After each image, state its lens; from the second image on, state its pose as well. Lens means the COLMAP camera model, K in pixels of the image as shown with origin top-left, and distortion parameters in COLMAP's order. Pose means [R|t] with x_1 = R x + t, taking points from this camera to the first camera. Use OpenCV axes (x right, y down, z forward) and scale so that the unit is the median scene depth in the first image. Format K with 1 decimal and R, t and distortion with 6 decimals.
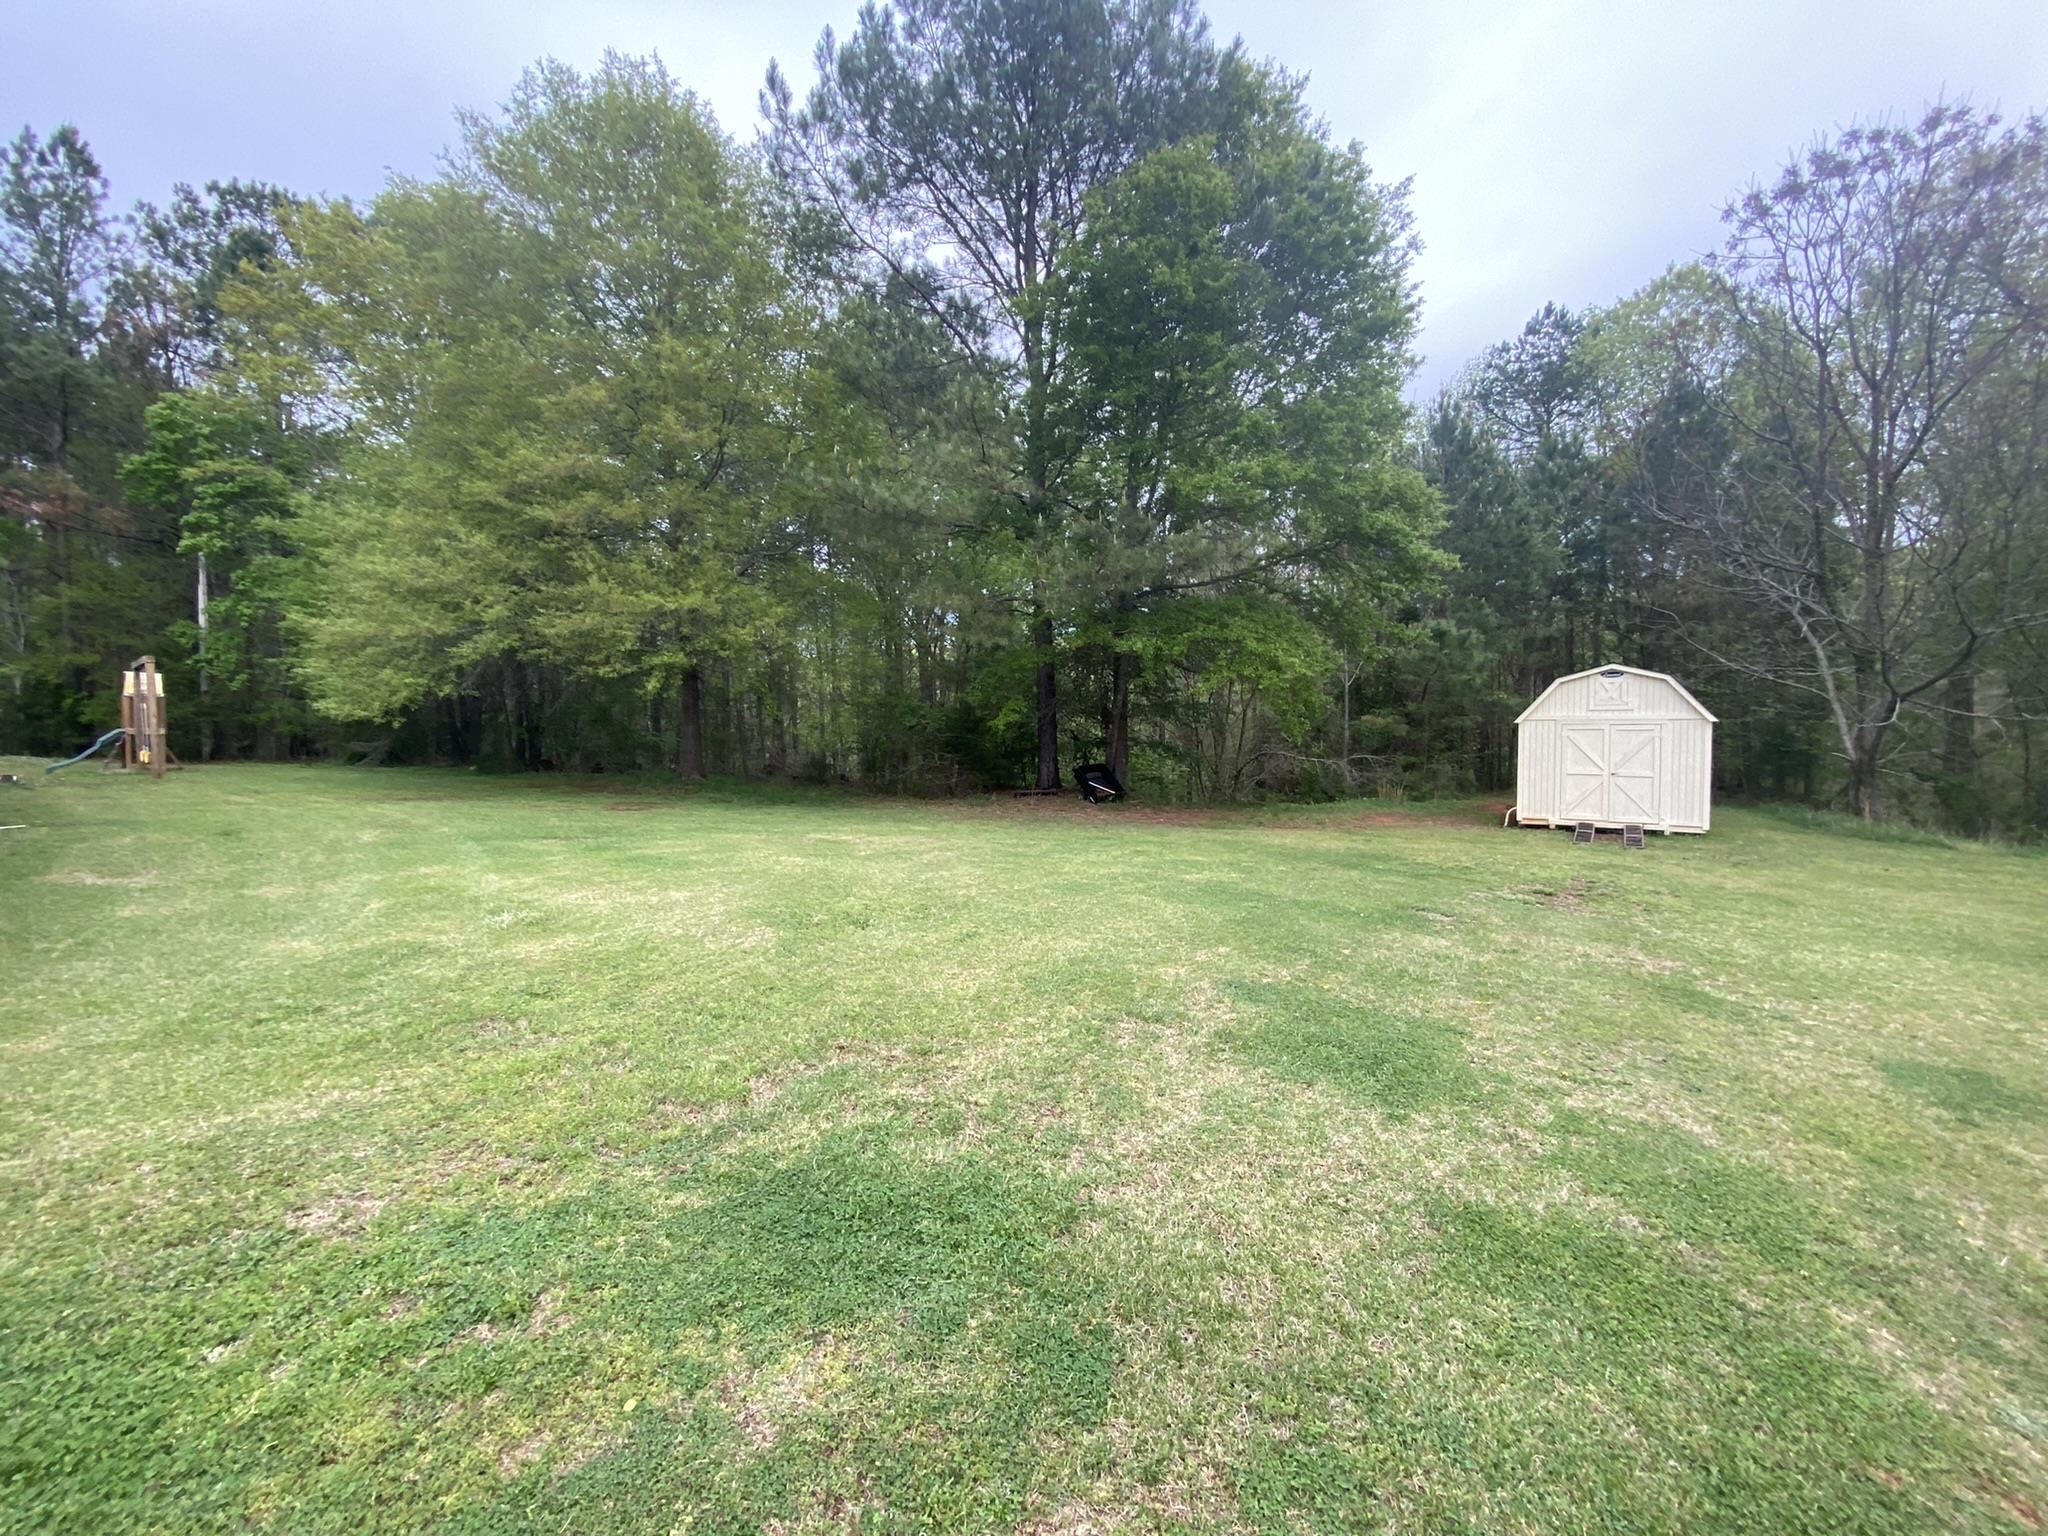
lens RADIAL K [[830.4, 0, 1028.8], [0, 830.4, 769.4], [0, 0, 1]] dist [0.012822, -0.019020]
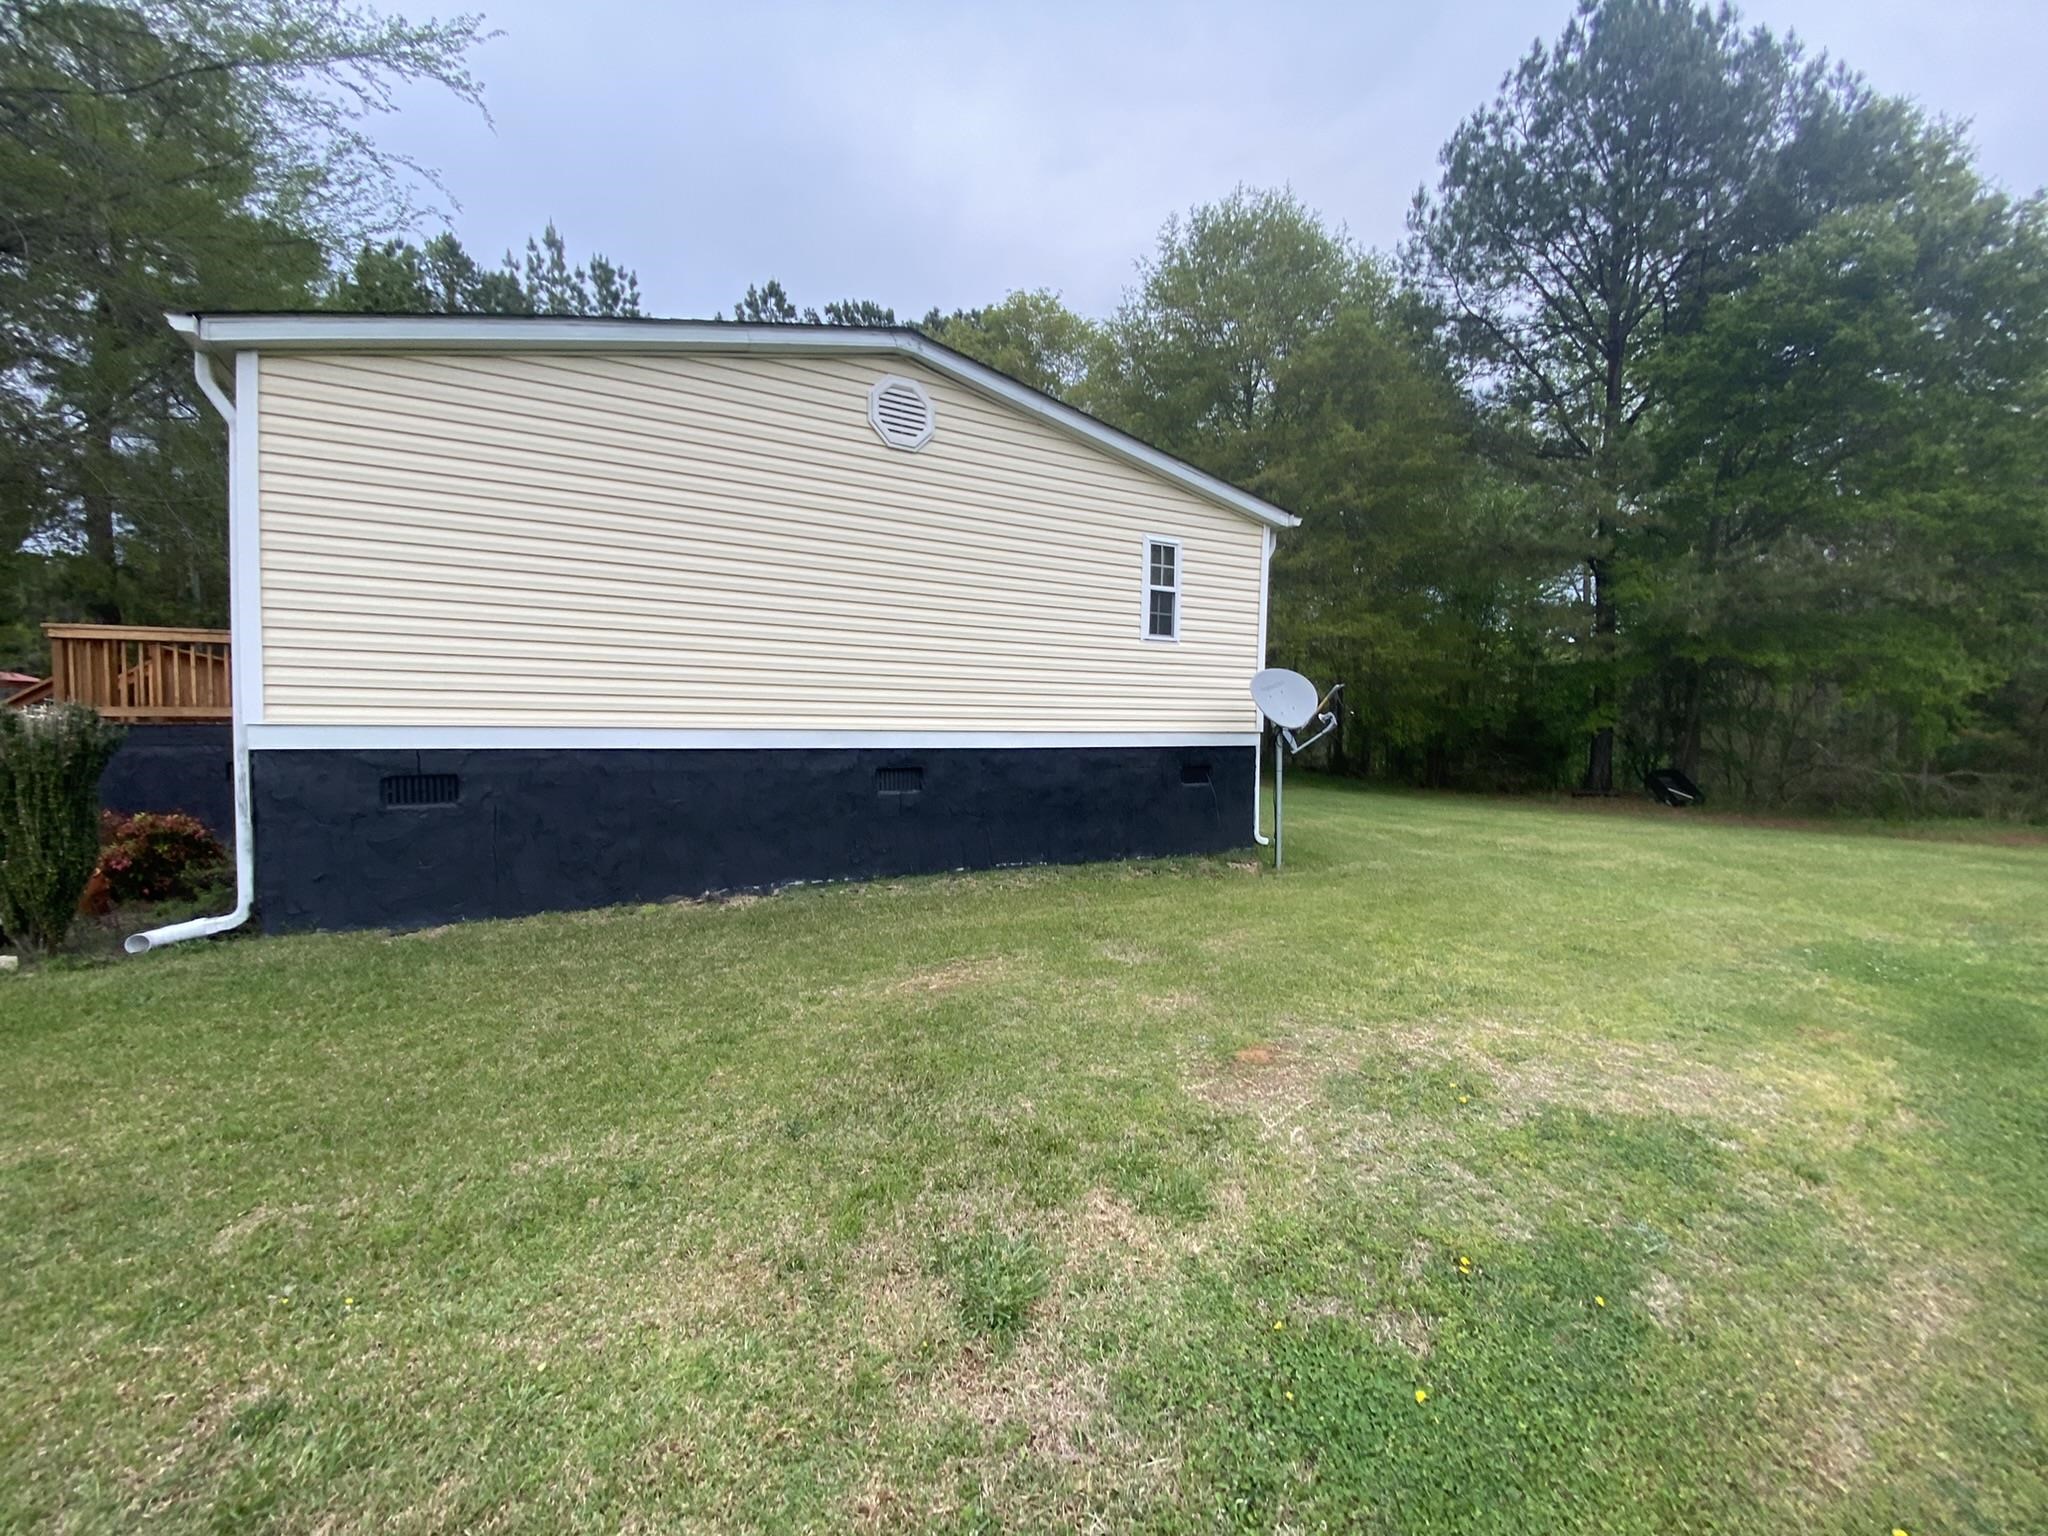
lens RADIAL K [[835.8, 0, 1024.0], [0, 835.8, 768.0], [0, 0, 1]] dist [0.016032, -0.018698]
pose [[0.930813, 0.044944, -0.362721, -0.327774], [-0.042420, 0.998988, 0.014926, 0.012159], [0.363025, 0.001493, 0.931778, -0.326947]]
